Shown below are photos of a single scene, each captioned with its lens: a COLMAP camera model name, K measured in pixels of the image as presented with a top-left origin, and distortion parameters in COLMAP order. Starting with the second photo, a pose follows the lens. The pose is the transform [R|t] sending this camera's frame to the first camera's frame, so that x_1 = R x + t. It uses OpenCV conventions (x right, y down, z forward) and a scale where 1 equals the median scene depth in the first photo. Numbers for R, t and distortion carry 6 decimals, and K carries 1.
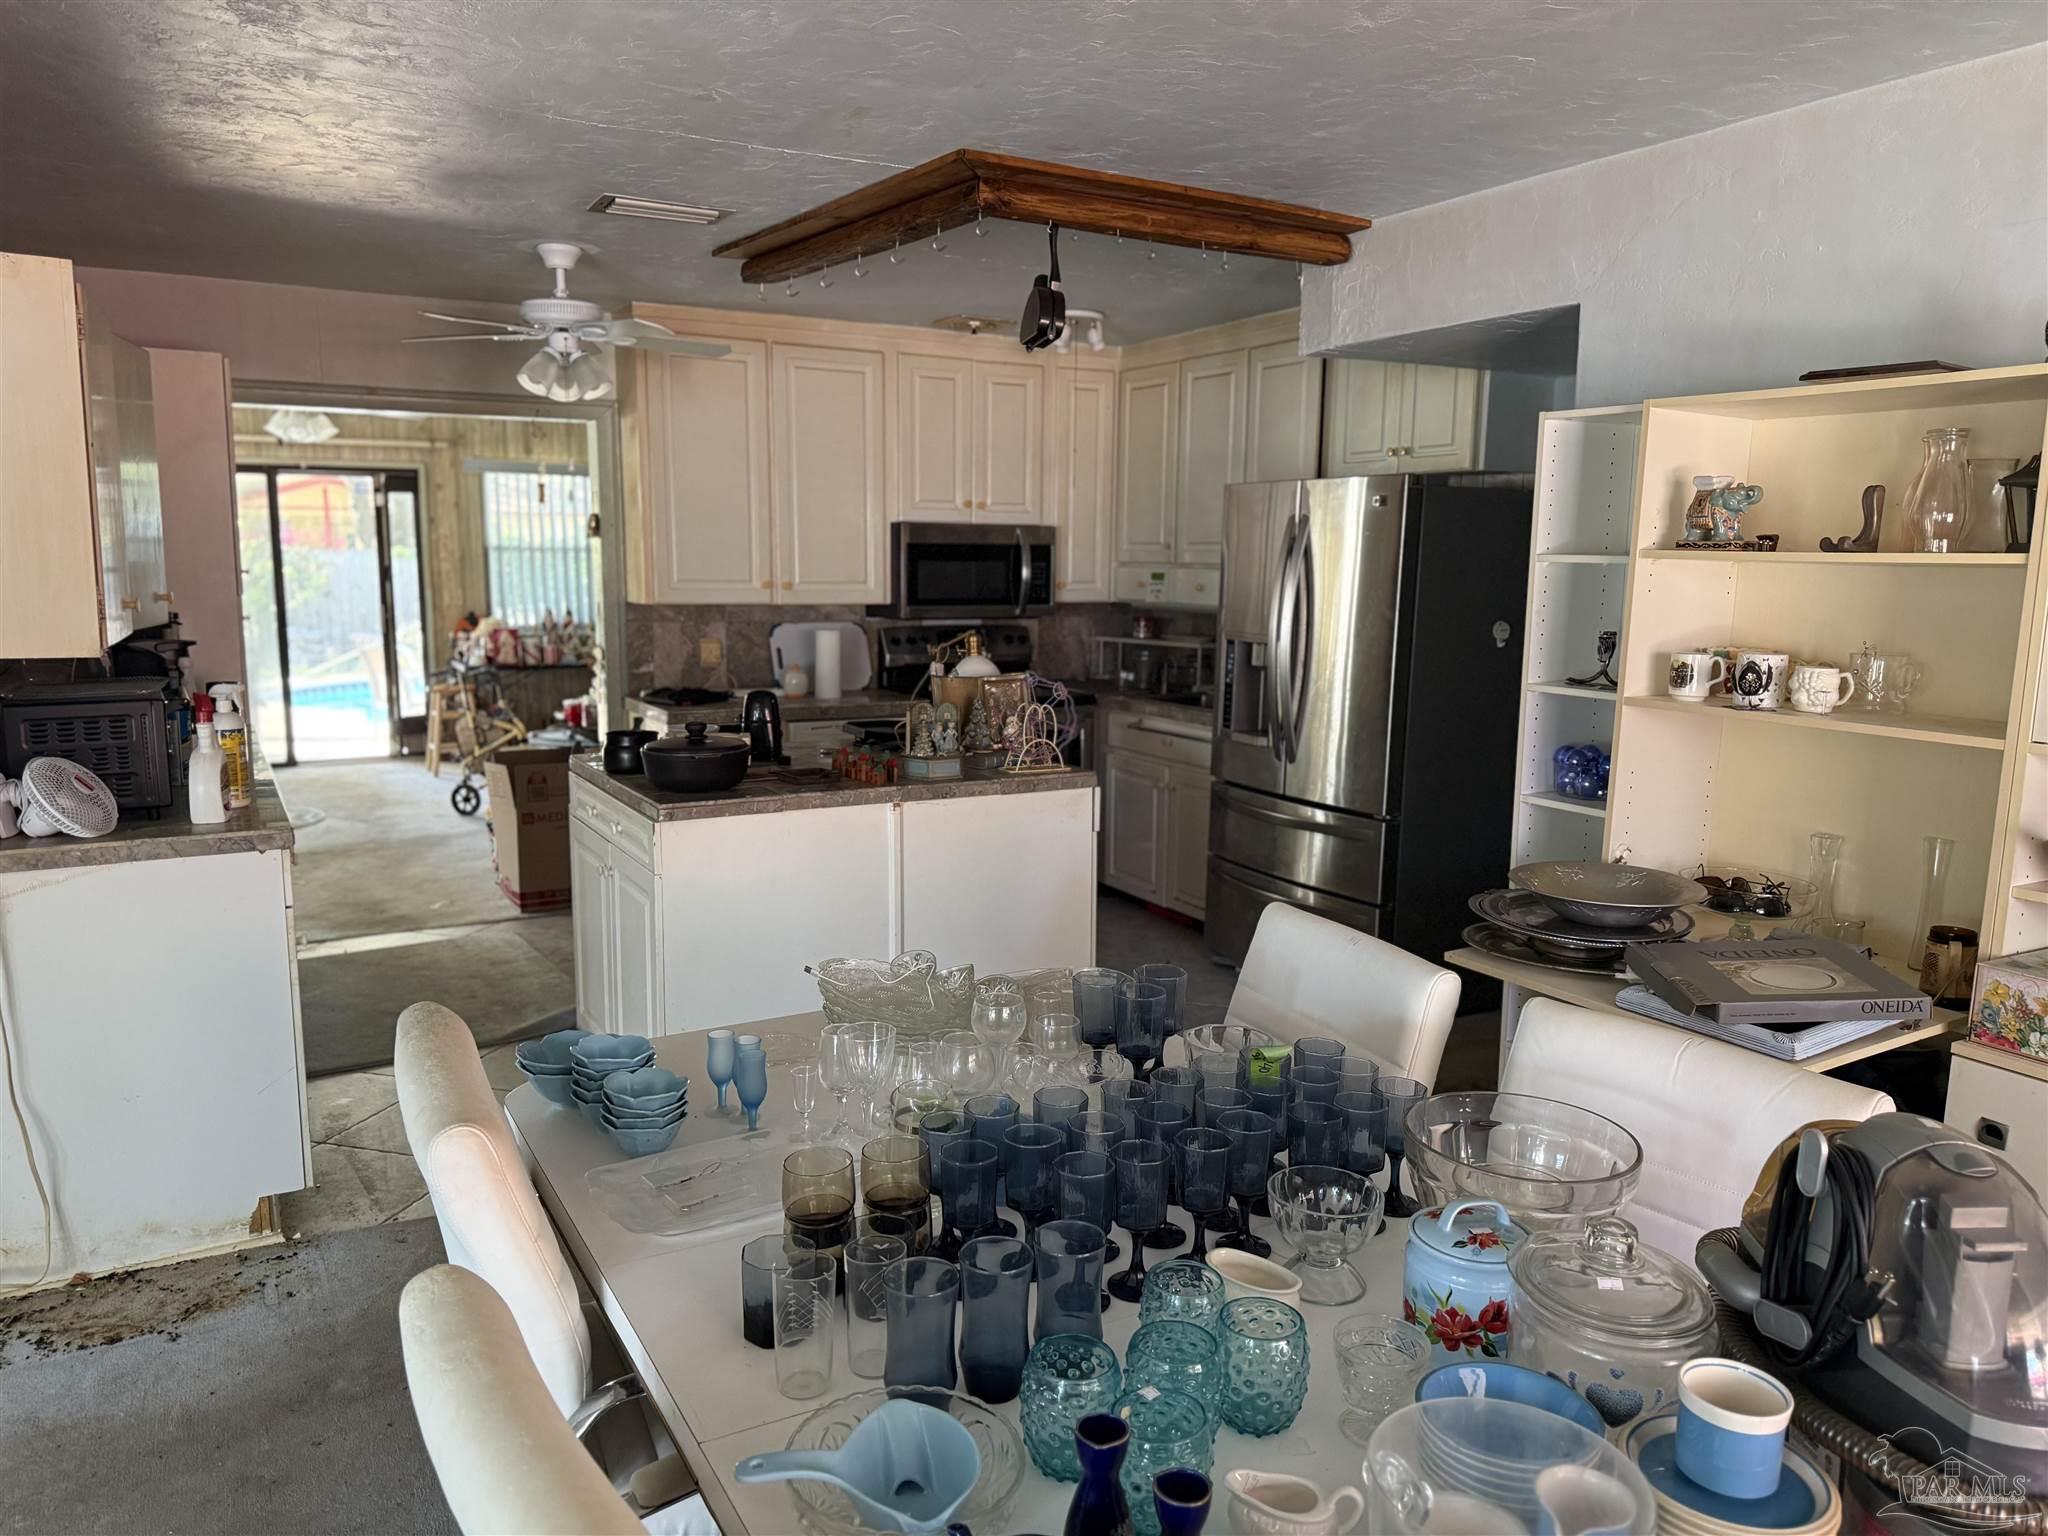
lens RADIAL K [[1434.1, 0, 1021.9], [0, 1434.1, 777.8], [0, 0, 1]] dist [0.014662, -0.028799]
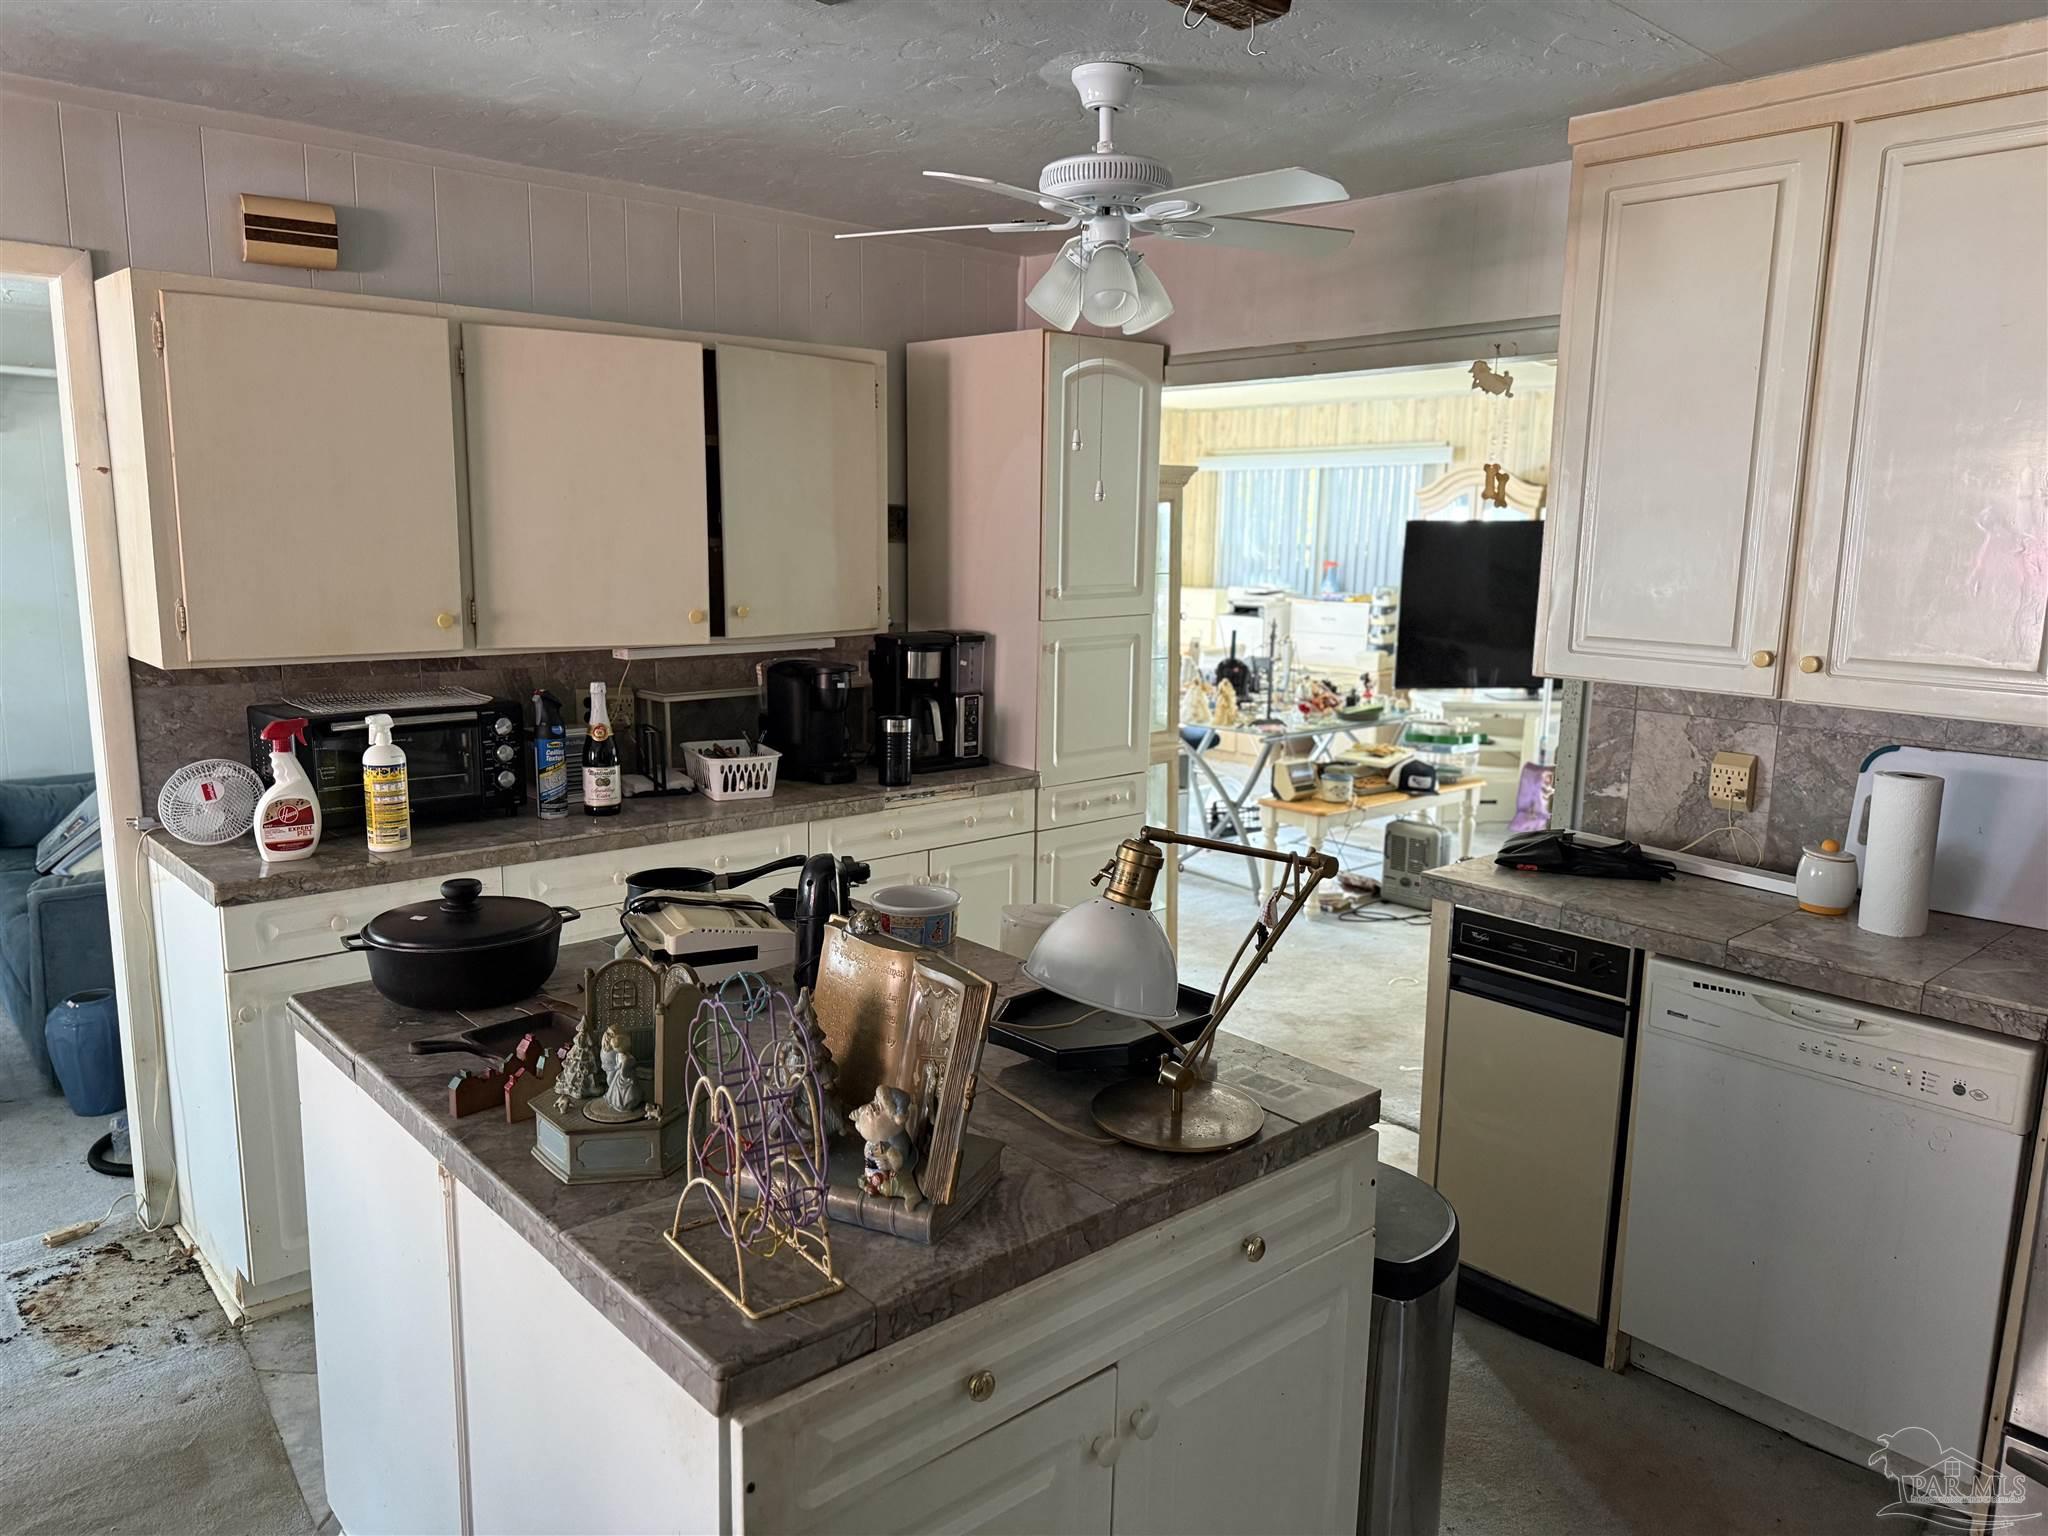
lens RADIAL K [[1434.1, 0, 1027.4], [0, 1434.1, 765.6], [0, 0, 1]] dist [0.014662, -0.028799]
pose [[0.217883, 0.152910, -0.963922, 0.205218], [-0.166232, 0.979033, 0.117732, -0.105643], [0.961714, 0.134583, 0.238733, 0.604517]]
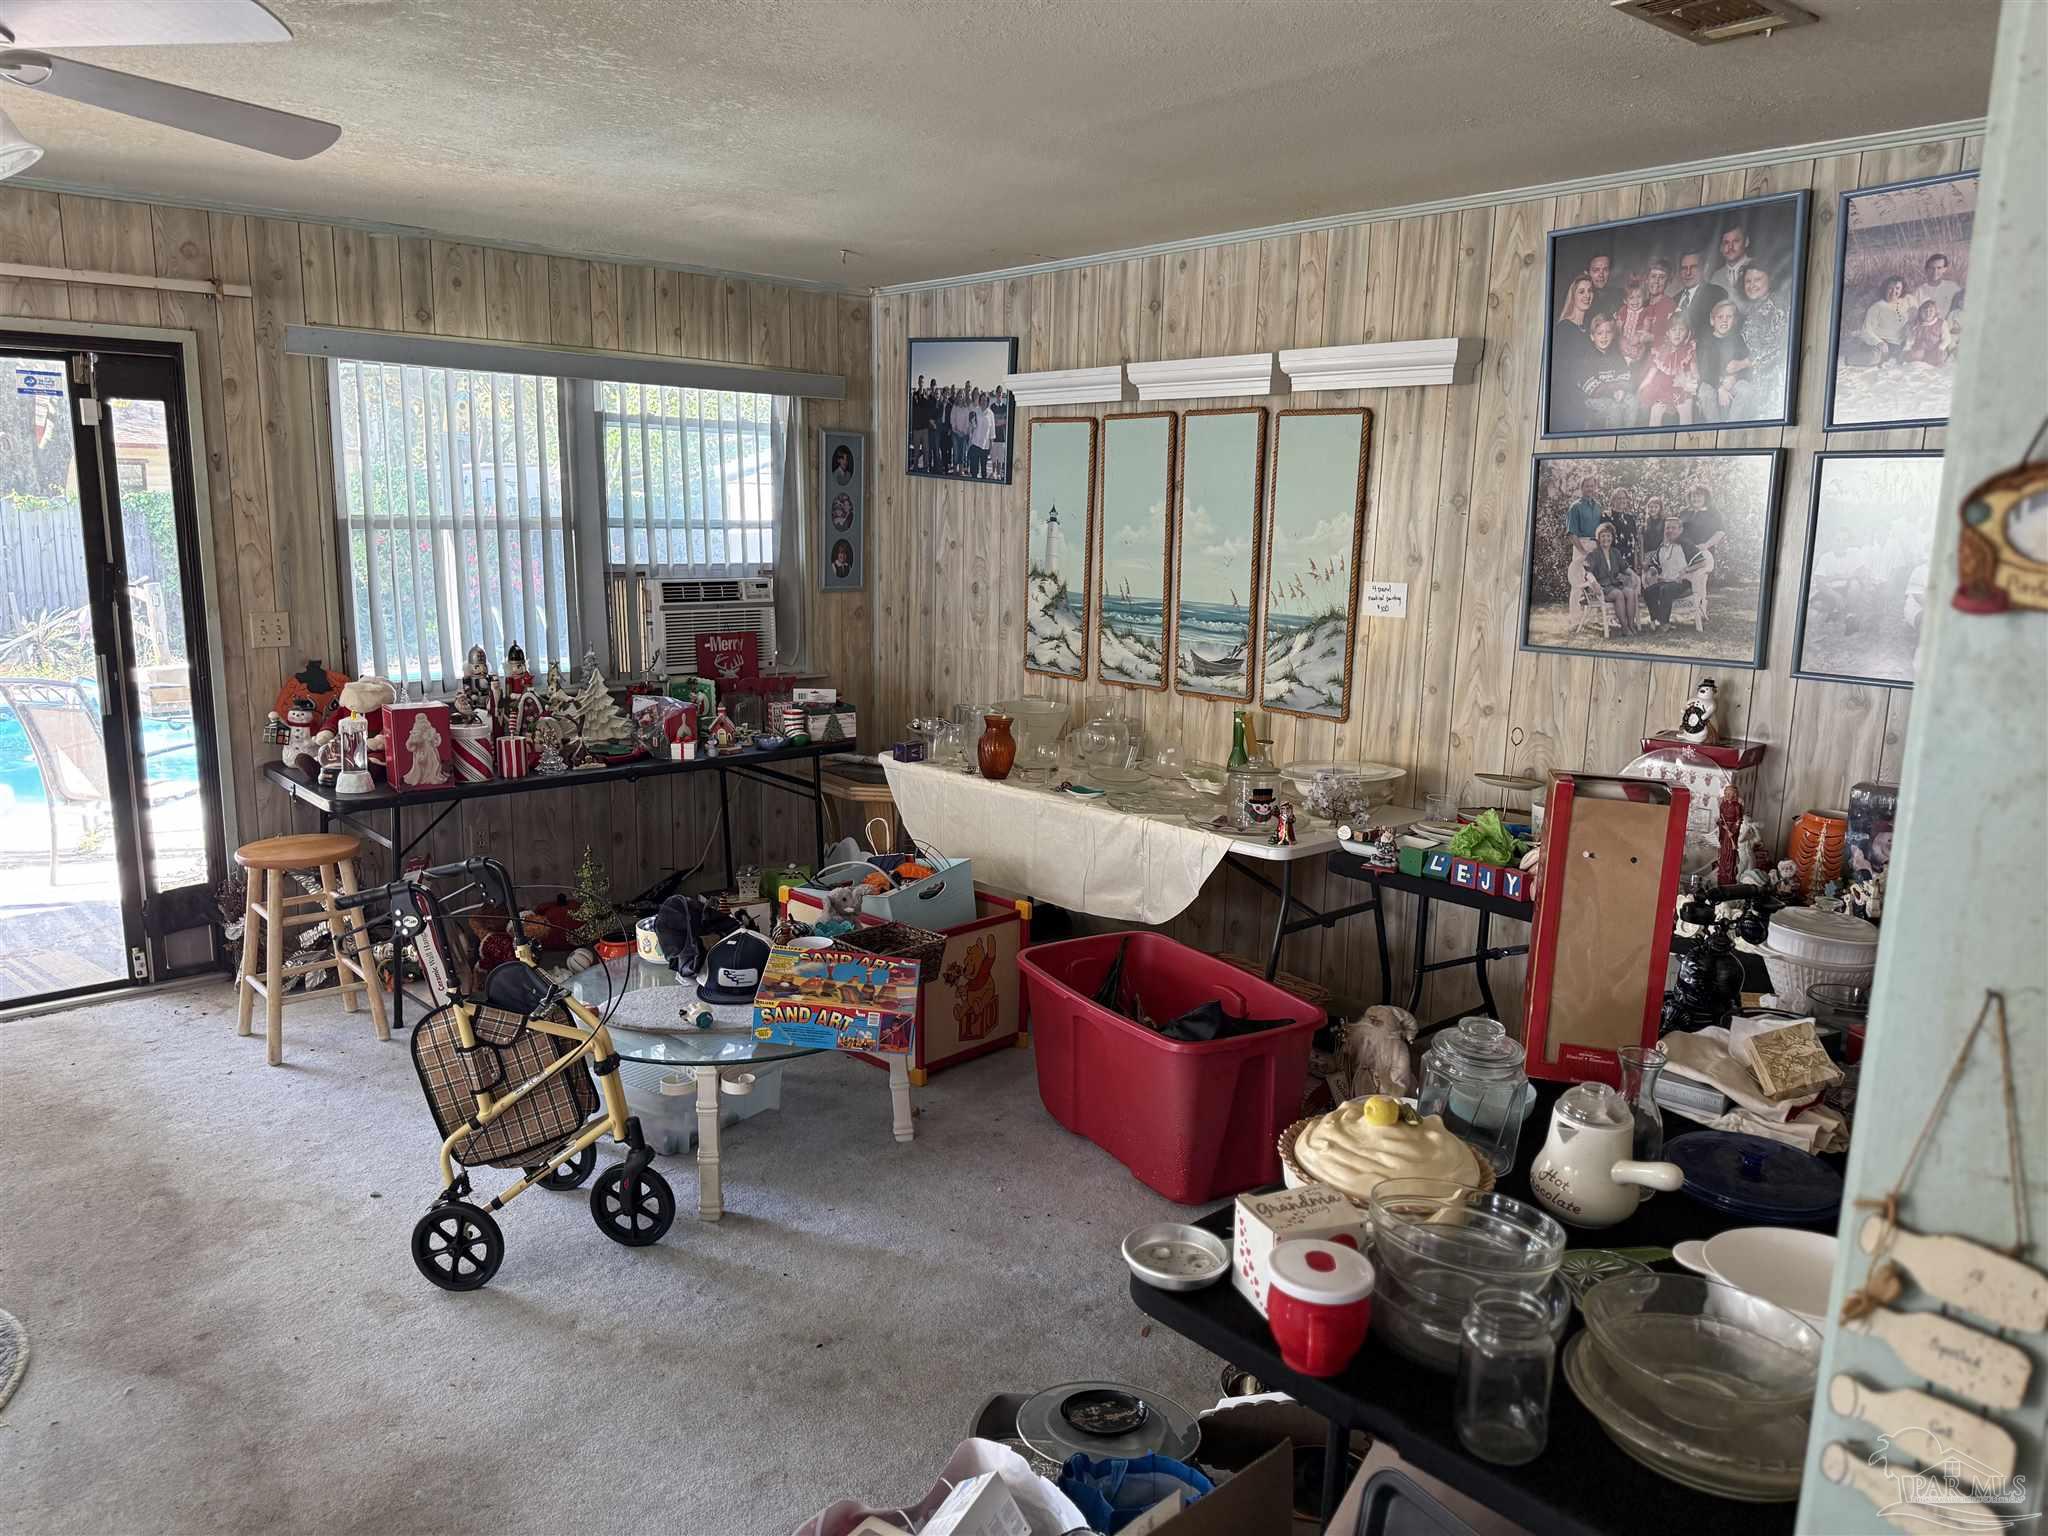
lens RADIAL K [[1434.1, 0, 1024.7], [0, 1434.1, 770.1], [0, 0, 1]] dist [0.014662, -0.028799]
pose [[0.977352, -0.032015, 0.209185, -0.408709], [0.025366, 0.999087, 0.034388, -0.144278], [-0.210095, -0.028303, 0.977271, 0.794203]]
